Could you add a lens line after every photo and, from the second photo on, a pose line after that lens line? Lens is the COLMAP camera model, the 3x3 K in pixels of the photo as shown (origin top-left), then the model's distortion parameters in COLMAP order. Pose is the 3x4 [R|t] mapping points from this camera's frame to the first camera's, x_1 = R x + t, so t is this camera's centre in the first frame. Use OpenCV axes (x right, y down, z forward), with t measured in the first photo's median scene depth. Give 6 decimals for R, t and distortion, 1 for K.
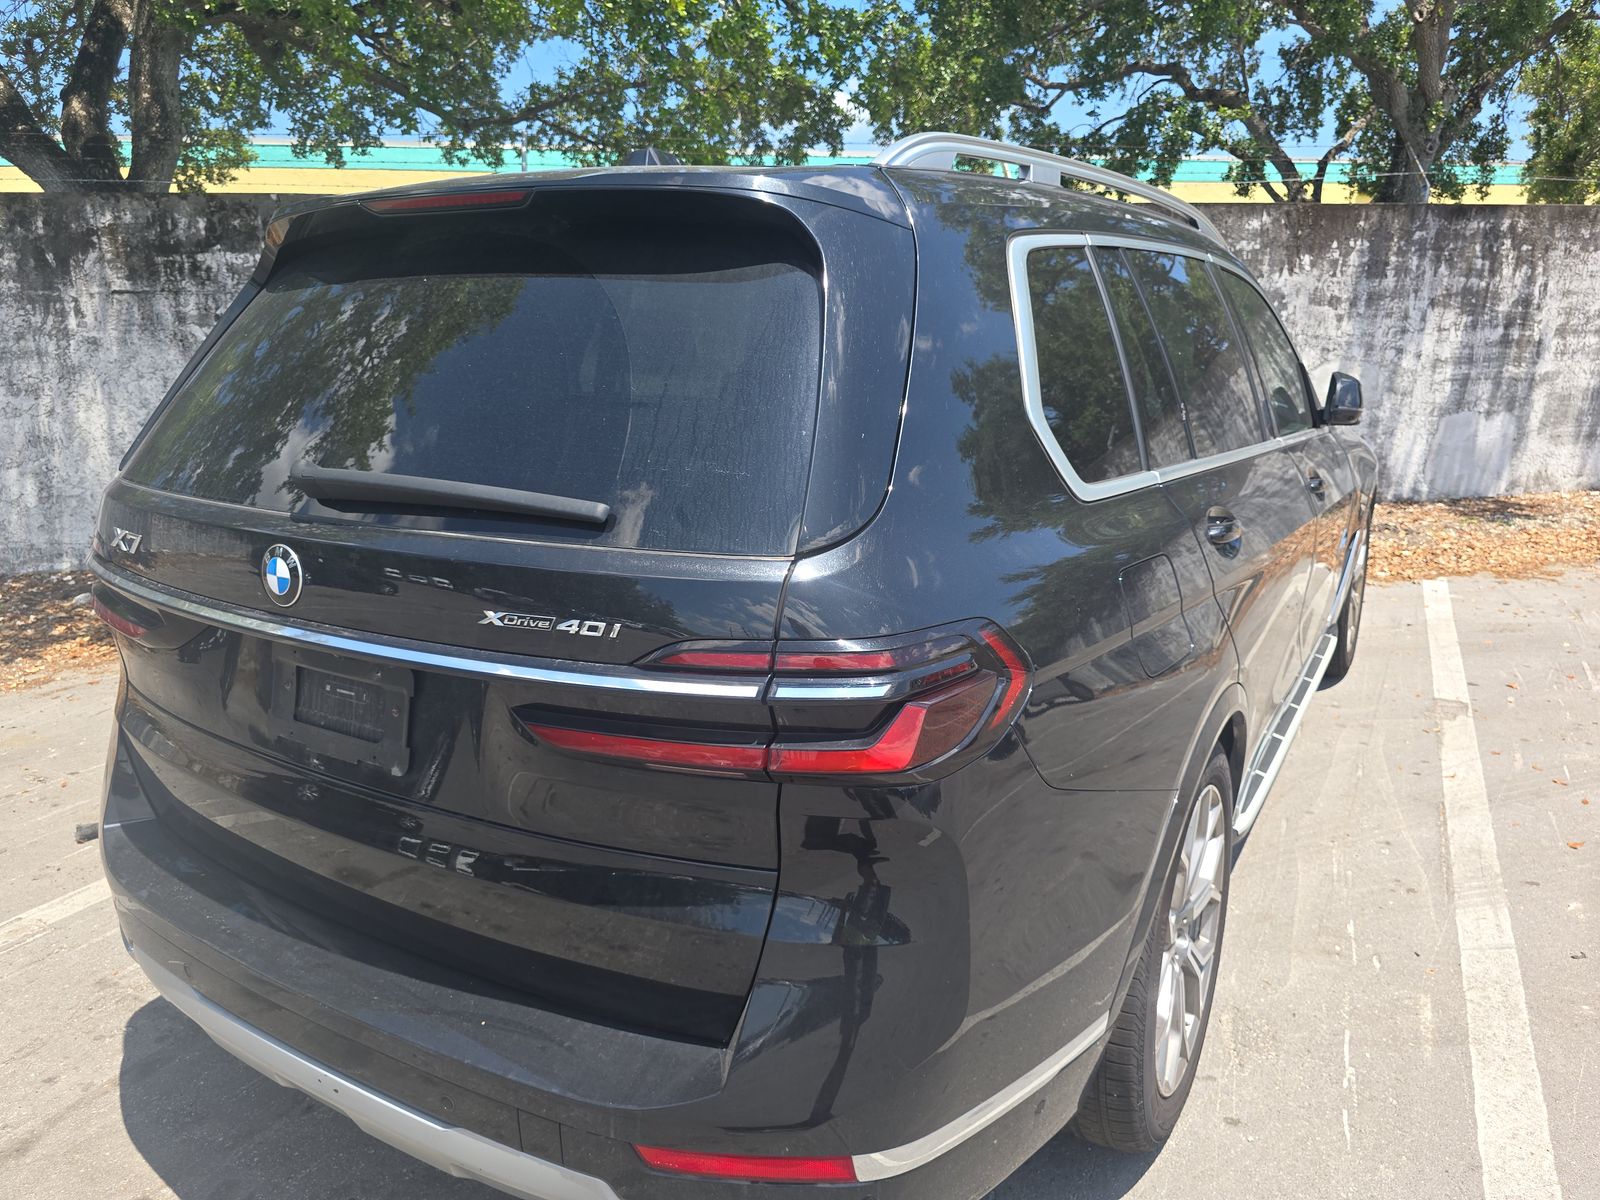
lens RADIAL K [[1047.1, 0, 800.0], [0, 1047.1, 600.0], [0, 0, 1]] dist [0.042247, -0.000868]
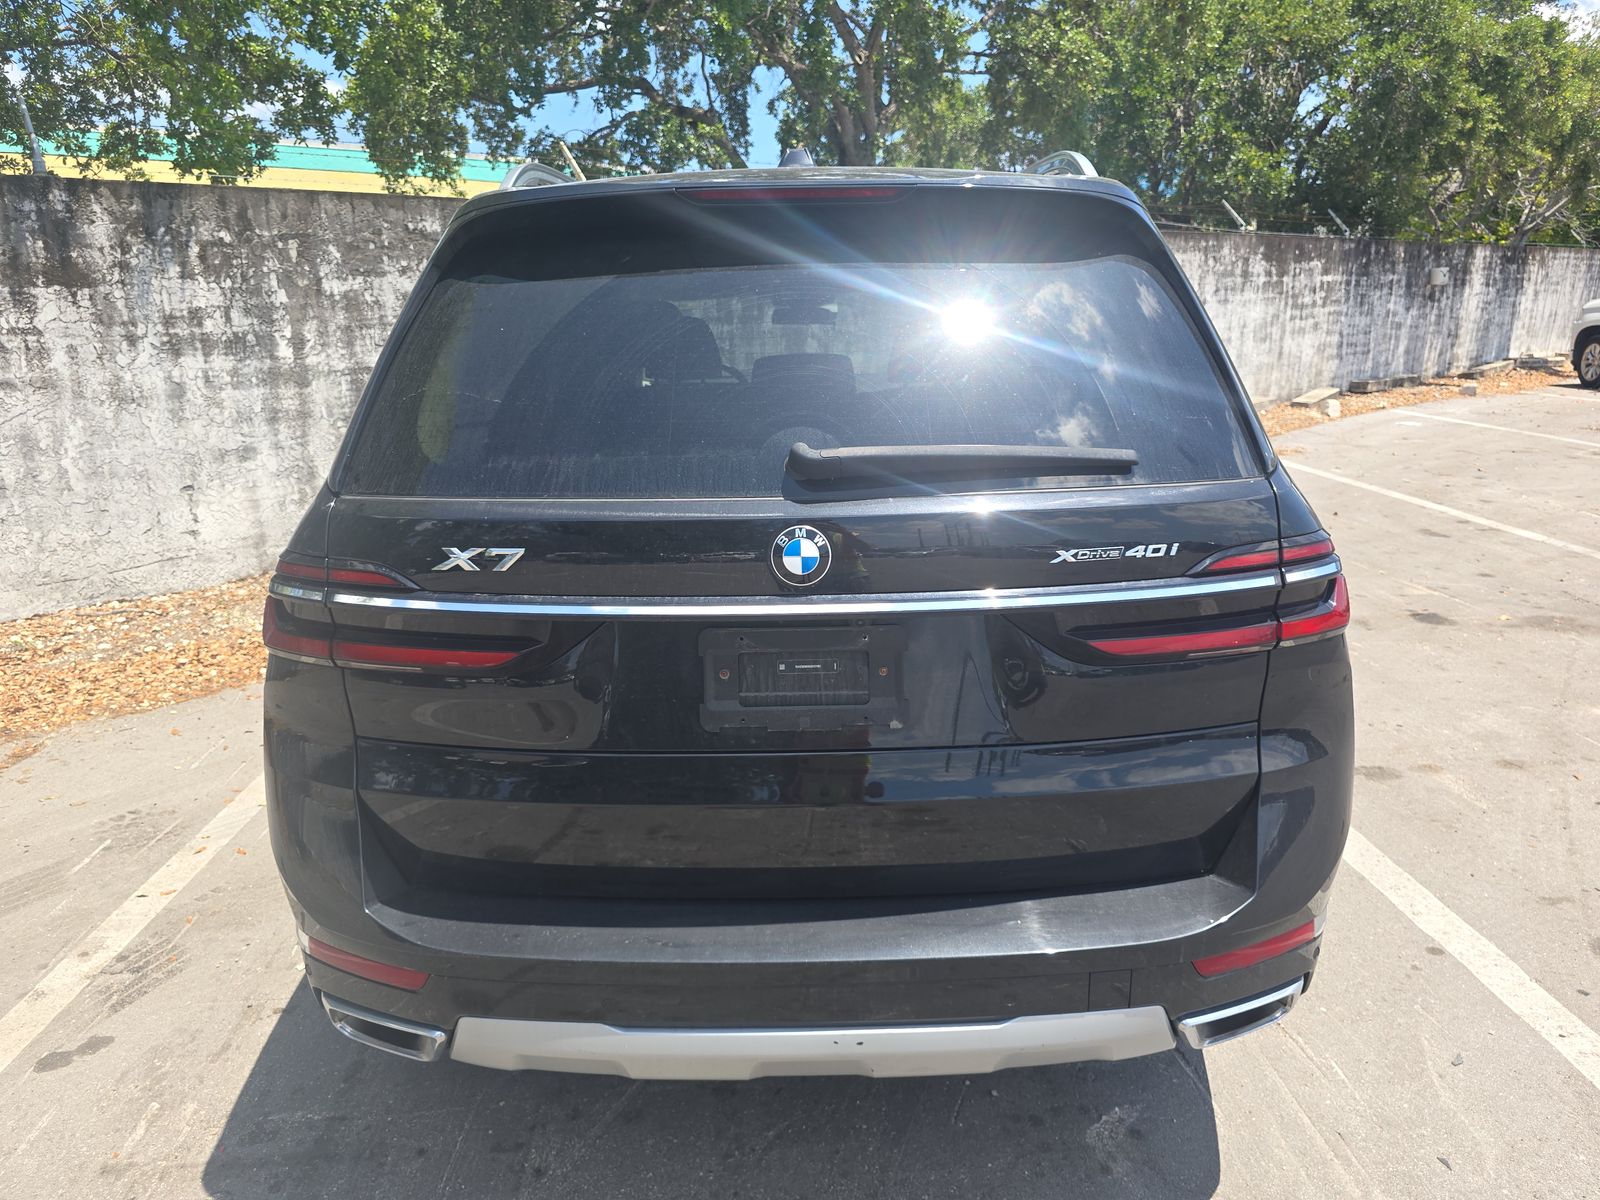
lens RADIAL K [[1082.5, 0, 800.0], [0, 1082.5, 600.0], [0, 0, 1]] dist [0.042244, -0.047651]
pose [[0.877385, -0.139207, 0.459148, -1.060479], [0.144964, 0.989172, 0.022891, -0.005063], [-0.457363, 0.046476, 0.888065, 0.047157]]
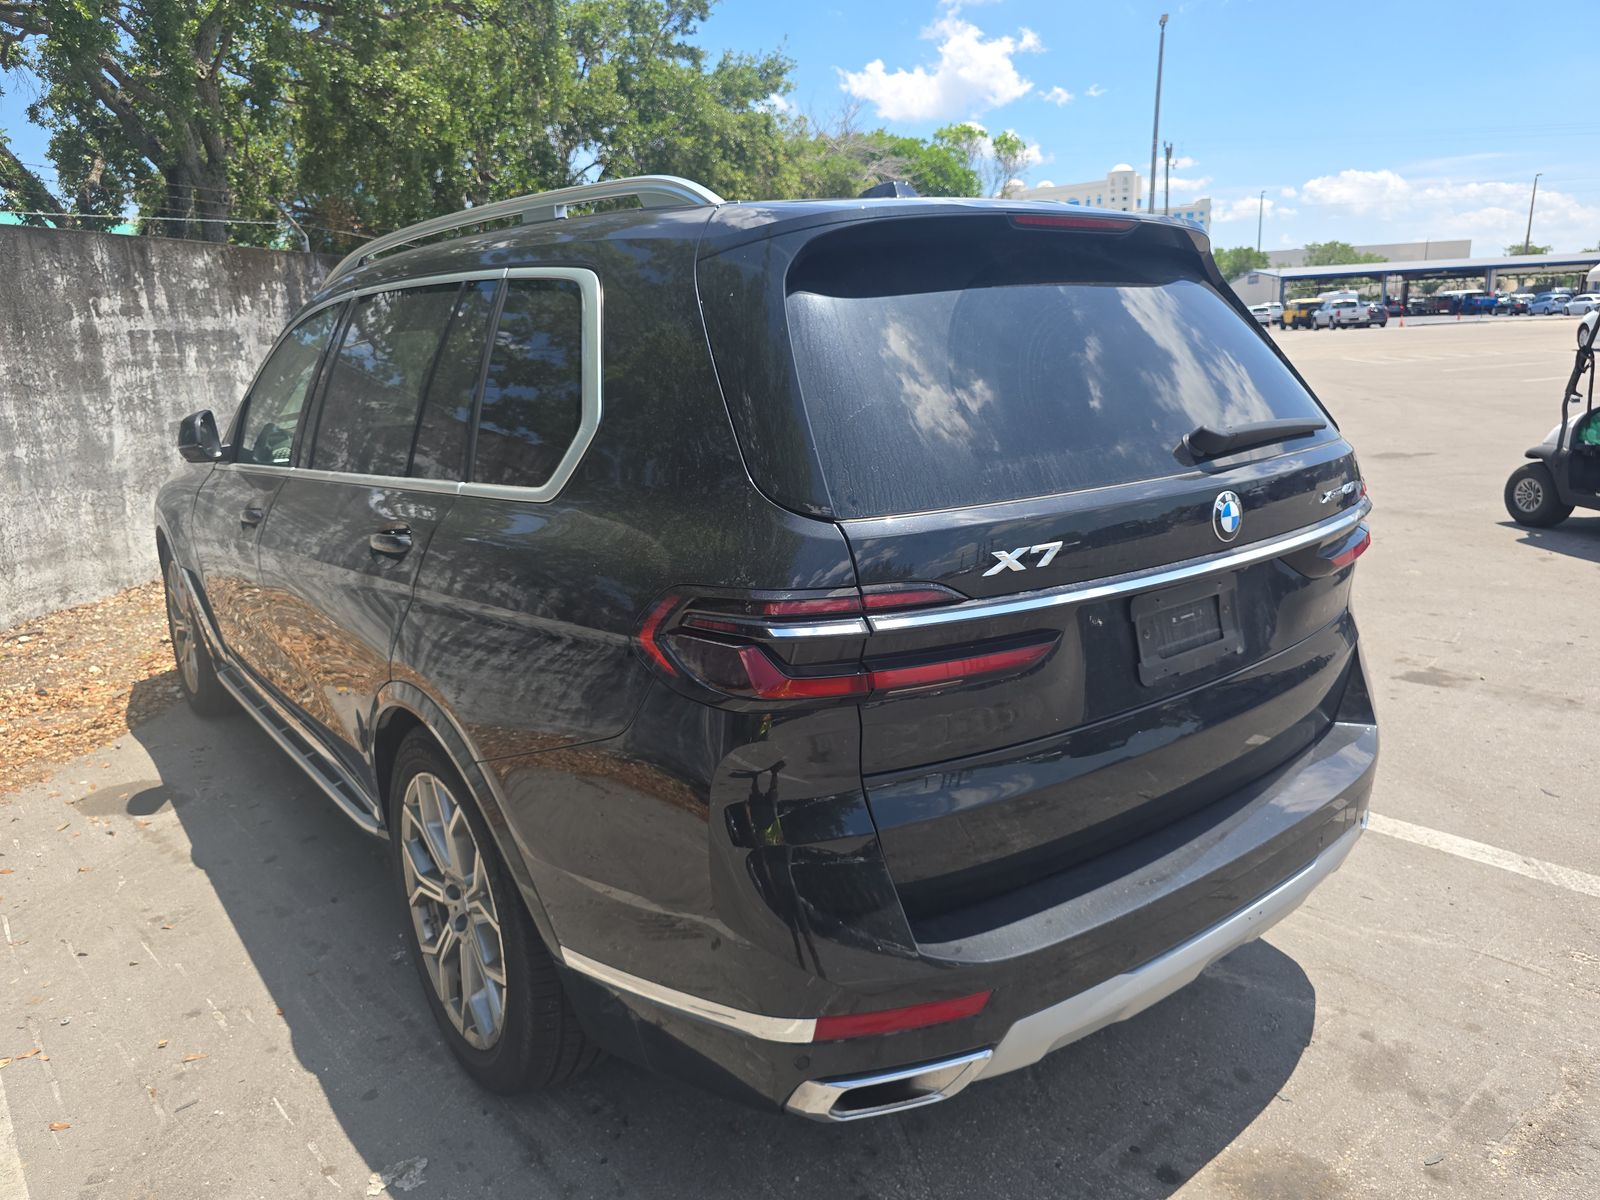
lens RADIAL K [[1095.8, 0, 800.0], [0, 1095.8, 600.0], [0, 0, 1]] dist [-0.012046, -0.004136]
pose [[0.382070, -0.228995, 0.895312, -2.013331], [0.273815, 0.953361, 0.126994, -0.251549], [-0.882637, 0.196630, 0.426953, 0.974177]]
